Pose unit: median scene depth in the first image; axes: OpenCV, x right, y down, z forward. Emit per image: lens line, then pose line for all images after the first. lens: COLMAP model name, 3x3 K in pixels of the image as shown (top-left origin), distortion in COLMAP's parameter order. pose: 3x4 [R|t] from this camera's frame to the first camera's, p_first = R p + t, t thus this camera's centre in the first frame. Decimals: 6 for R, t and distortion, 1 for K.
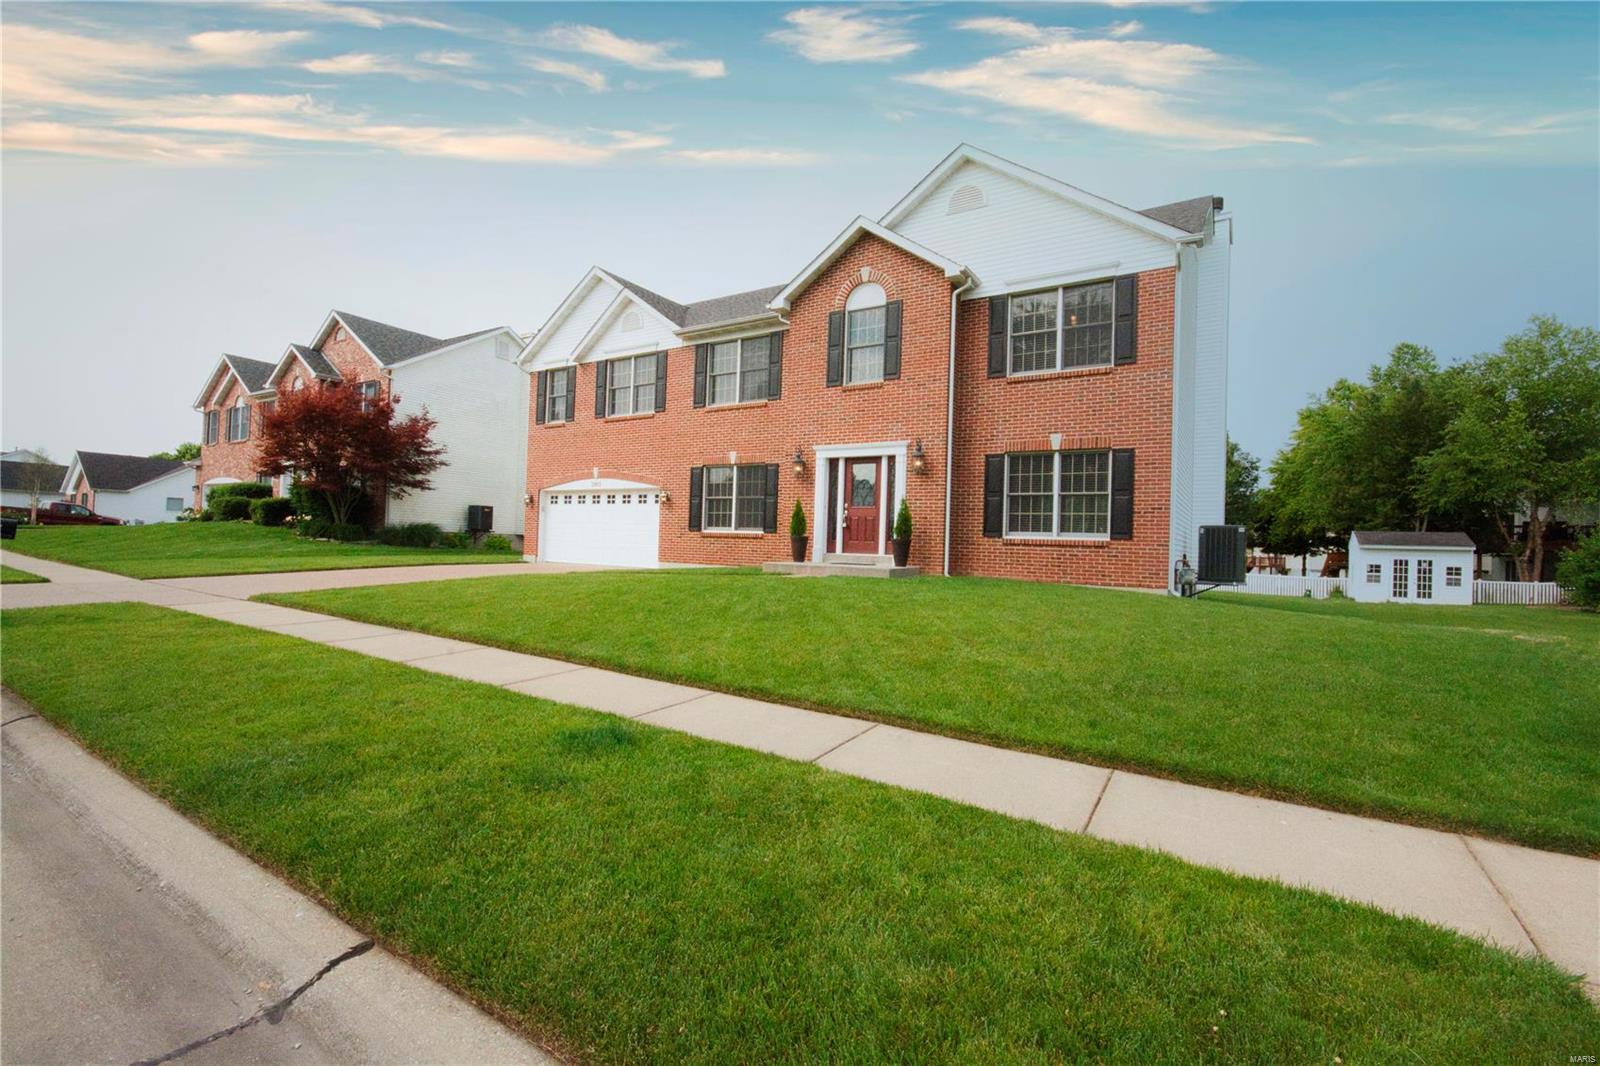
lens RADIAL K [[699.5, 0, 800.0], [0, 699.5, 533.0], [0, 0, 1]] dist [-0.001239, -0.000255]
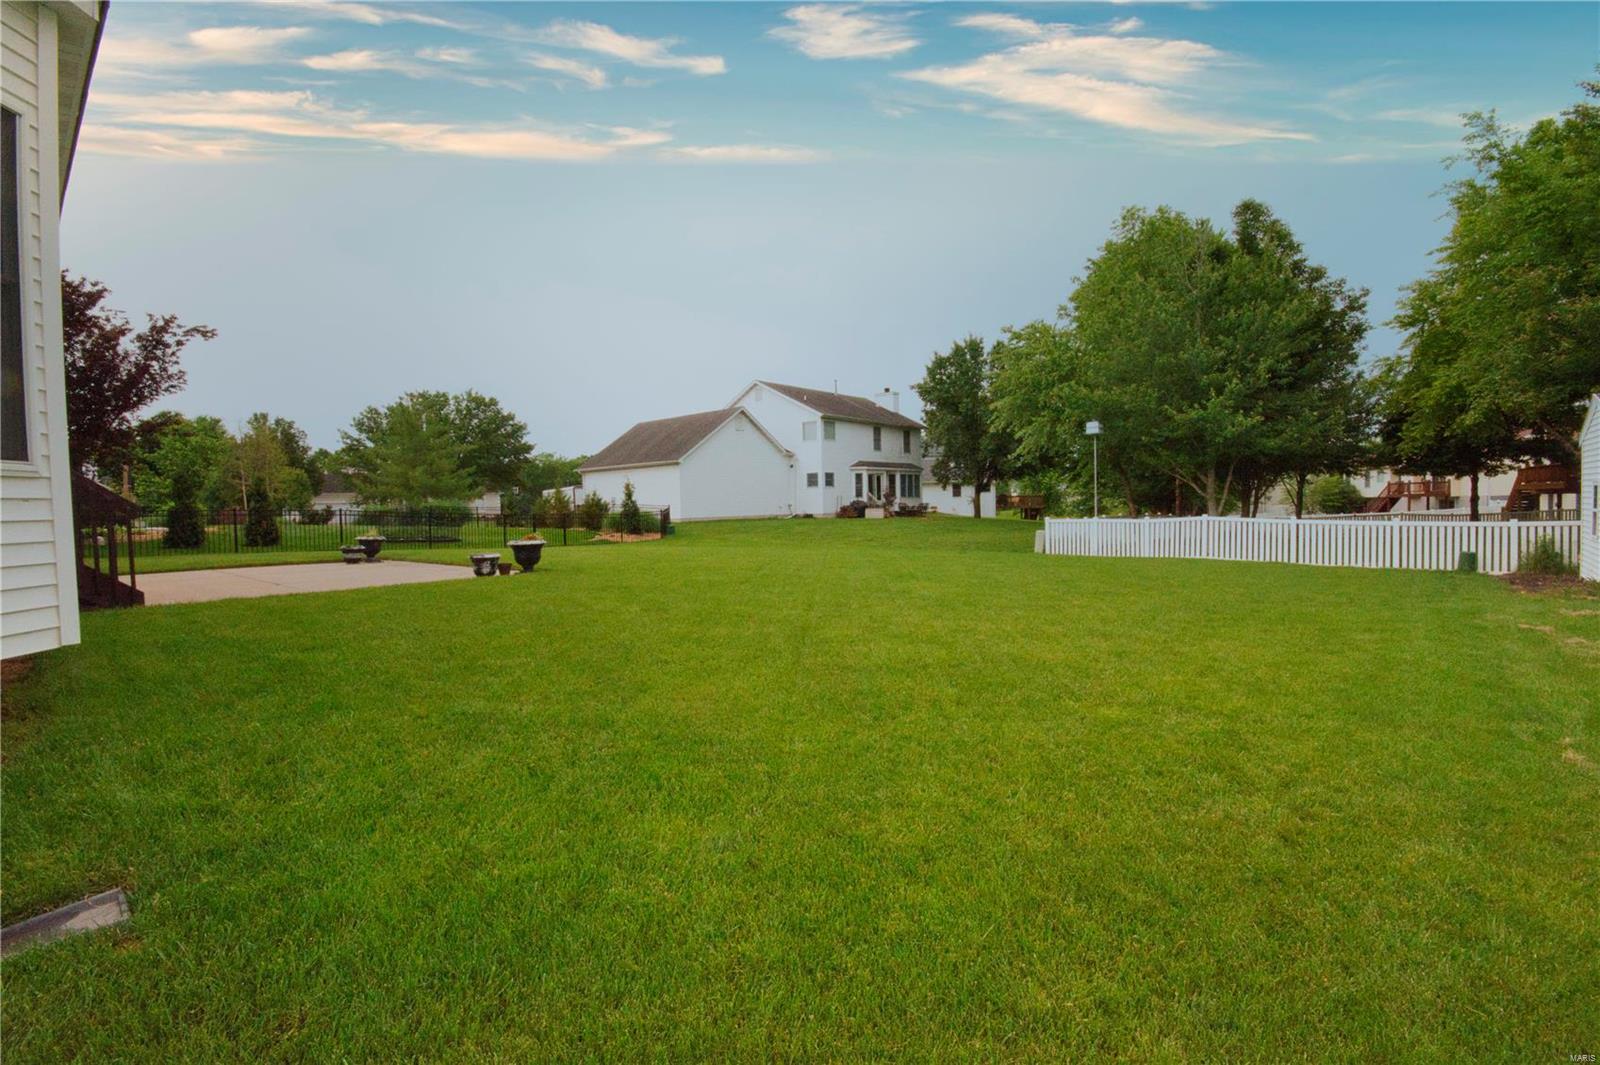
lens RADIAL K [[699.5, 0, 800.0], [0, 699.5, 532.5], [0, 0, 1]] dist [-0.001239, -0.000255]
pose [[0.986255, -0.048737, -0.157879, 0.354771], [0.058894, 0.996441, 0.060304, 0.015834], [0.154378, -0.068773, 0.985615, 0.467455]]
